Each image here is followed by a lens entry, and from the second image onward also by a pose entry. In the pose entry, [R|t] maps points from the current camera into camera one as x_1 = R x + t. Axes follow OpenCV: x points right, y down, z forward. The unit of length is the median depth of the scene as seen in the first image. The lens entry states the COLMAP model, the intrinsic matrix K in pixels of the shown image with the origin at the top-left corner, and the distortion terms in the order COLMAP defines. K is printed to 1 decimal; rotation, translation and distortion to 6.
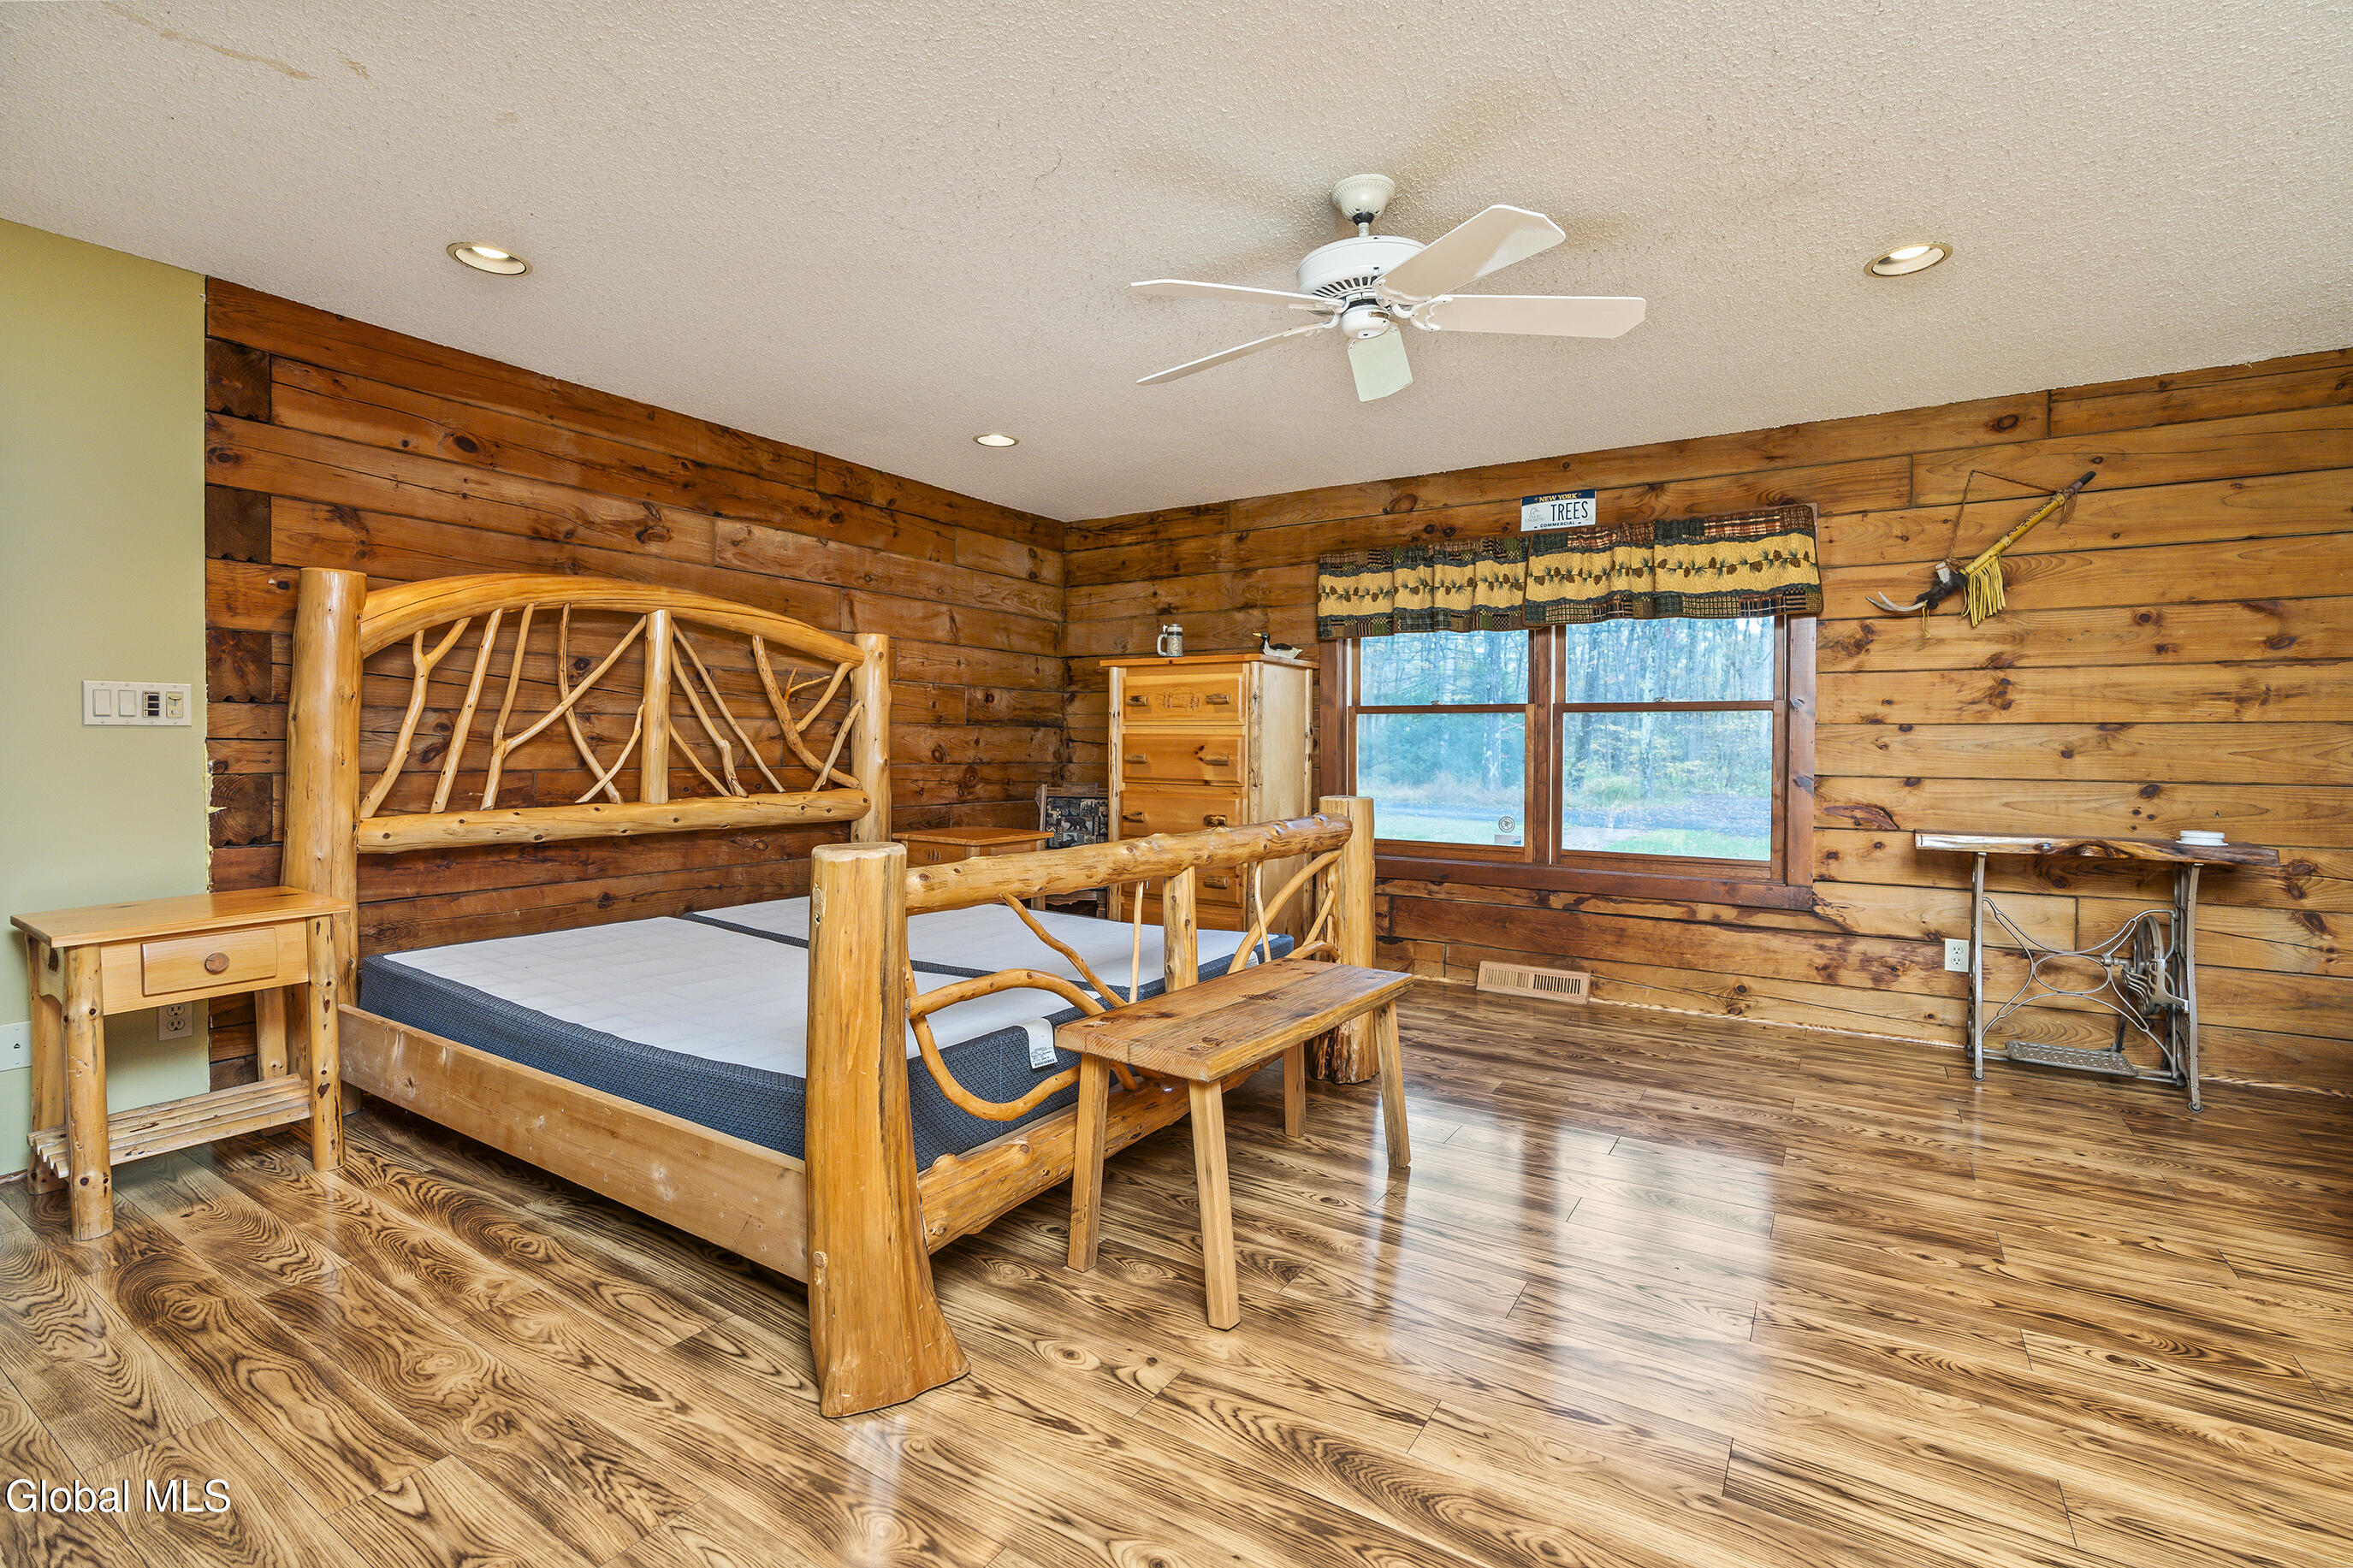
lens RADIAL K [[1058.2, 0, 1182.5], [0, 1058.2, 769.3], [0, 0, 1]] dist [-0.007519, 0.002175]
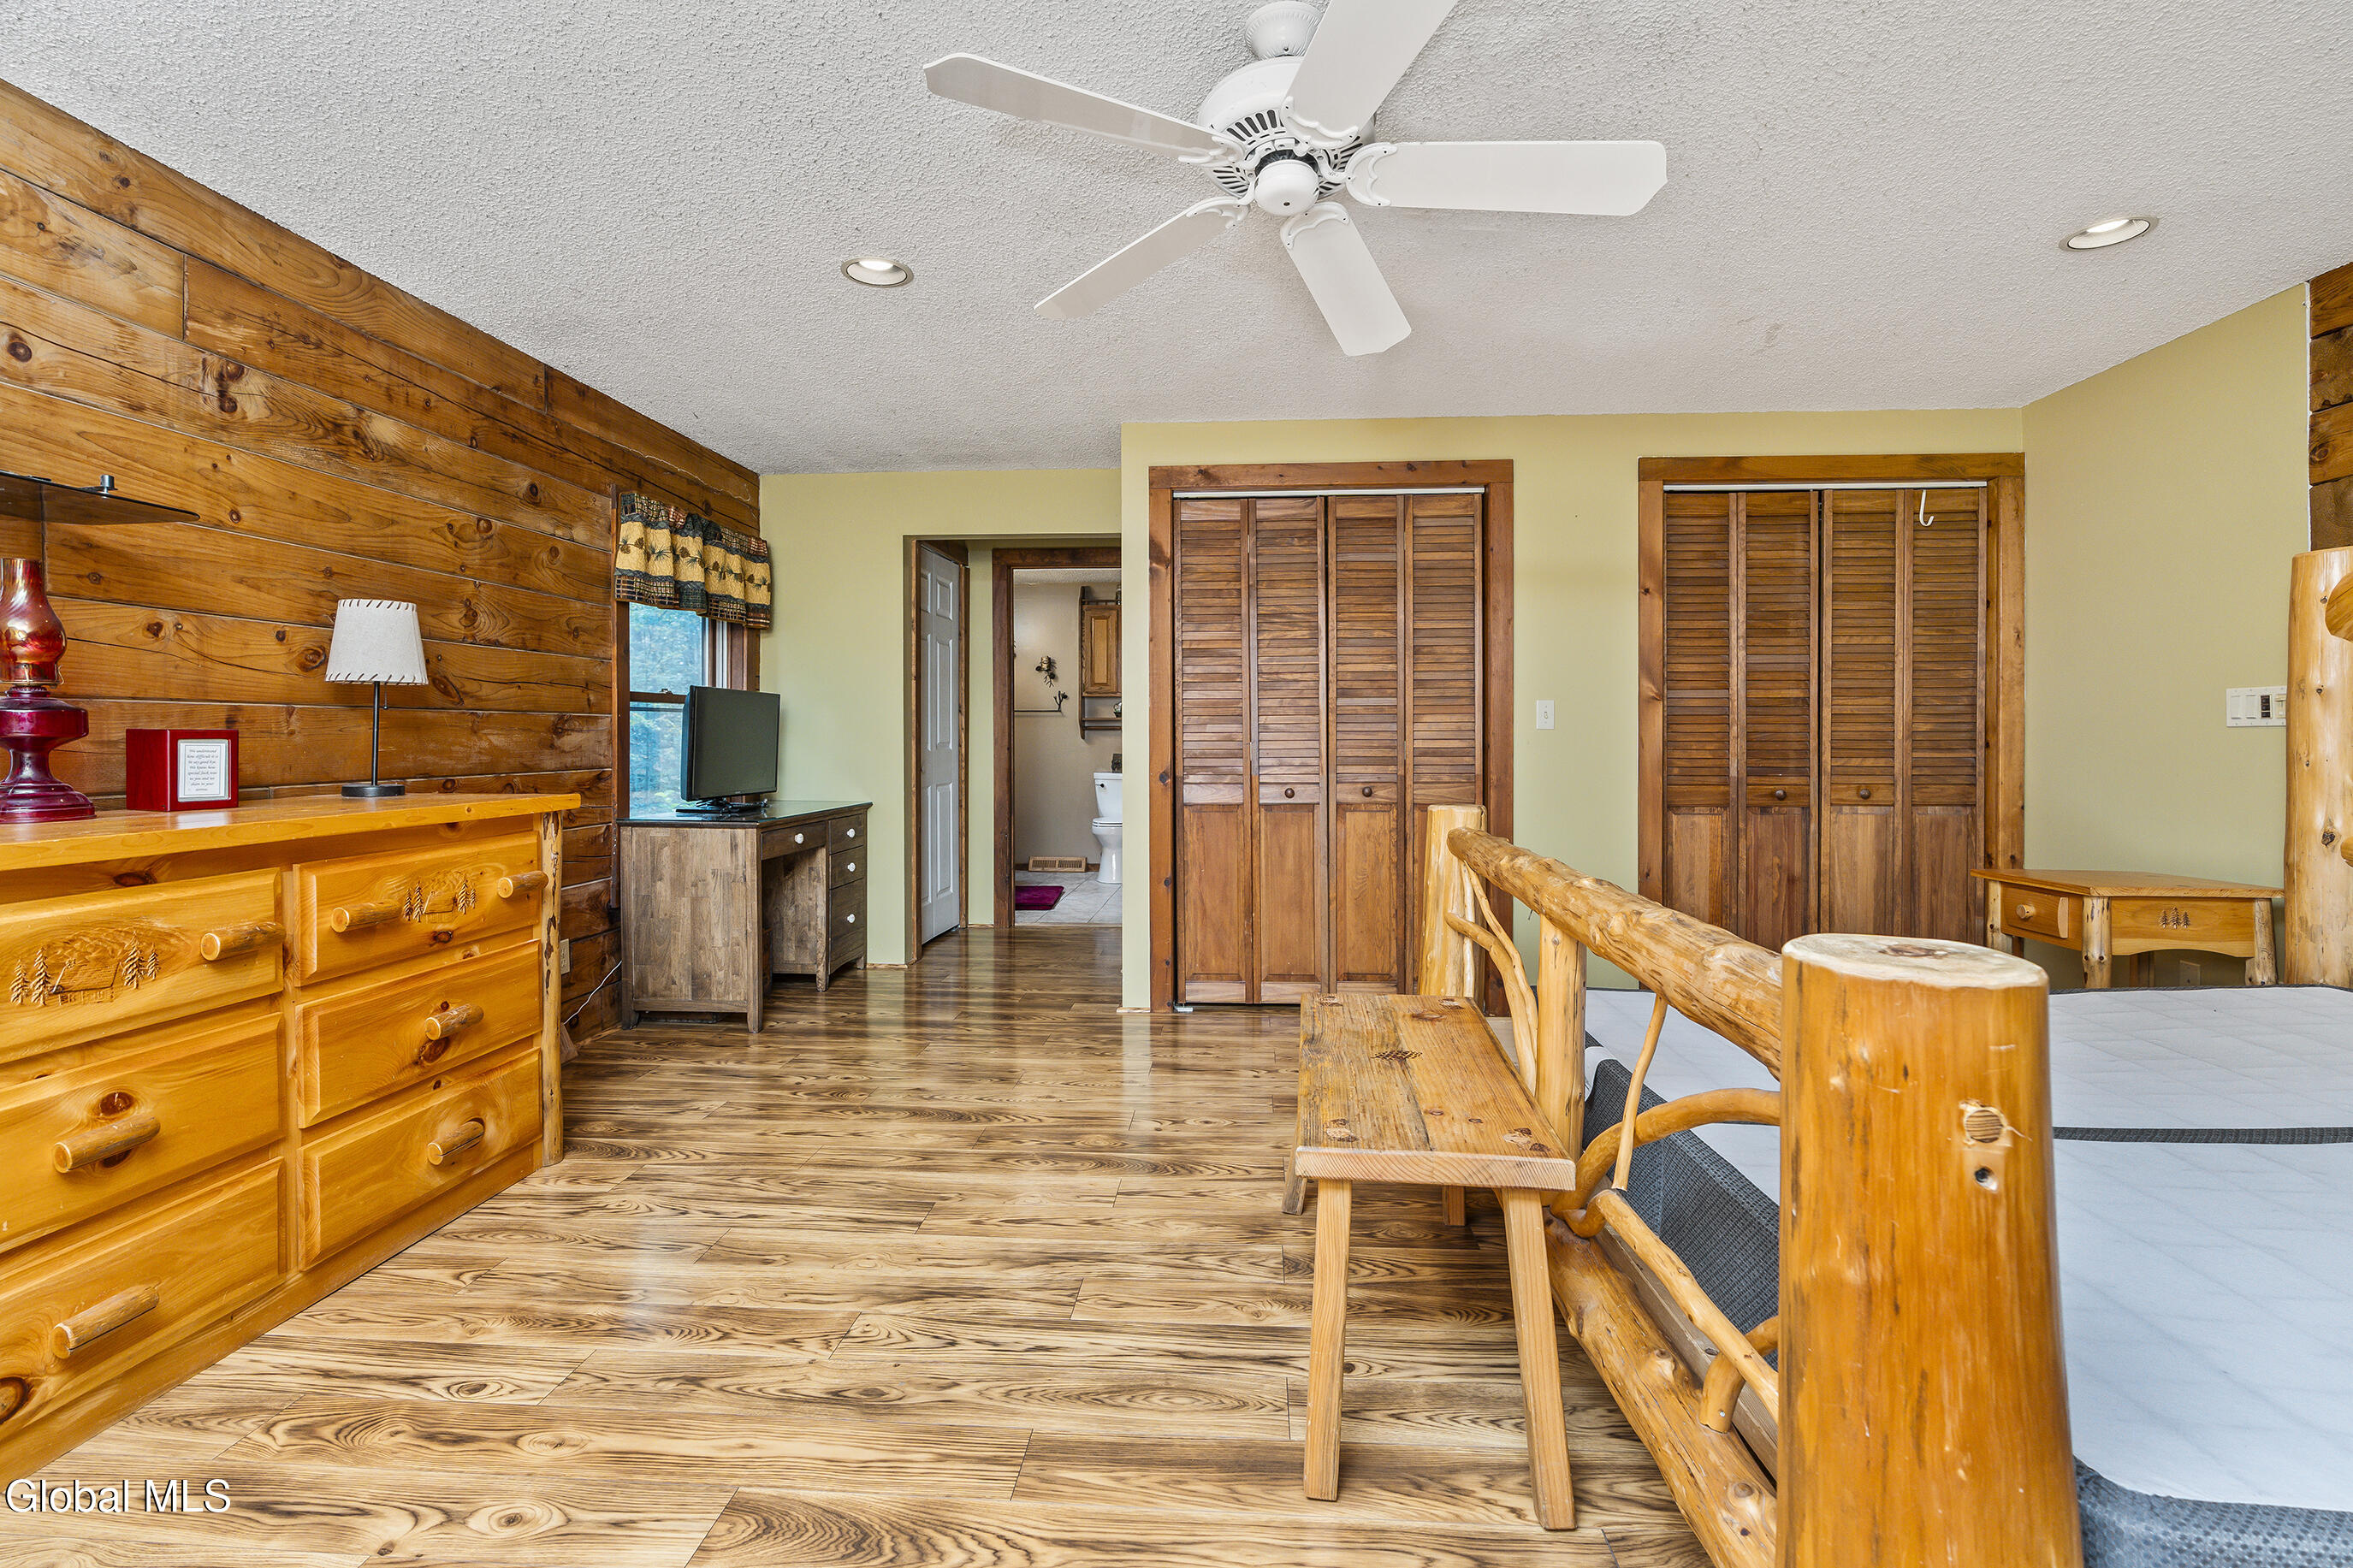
lens RADIAL K [[1058.2, 0, 1178.2], [0, 1058.2, 763.7], [0, 0, 1]] dist [-0.007519, 0.002175]
pose [[-0.877859, 0.006669, -0.478874, 0.741057], [-0.013819, 0.999134, 0.039247, -0.041295], [0.478721, 0.041071, -0.877006, 1.990237]]
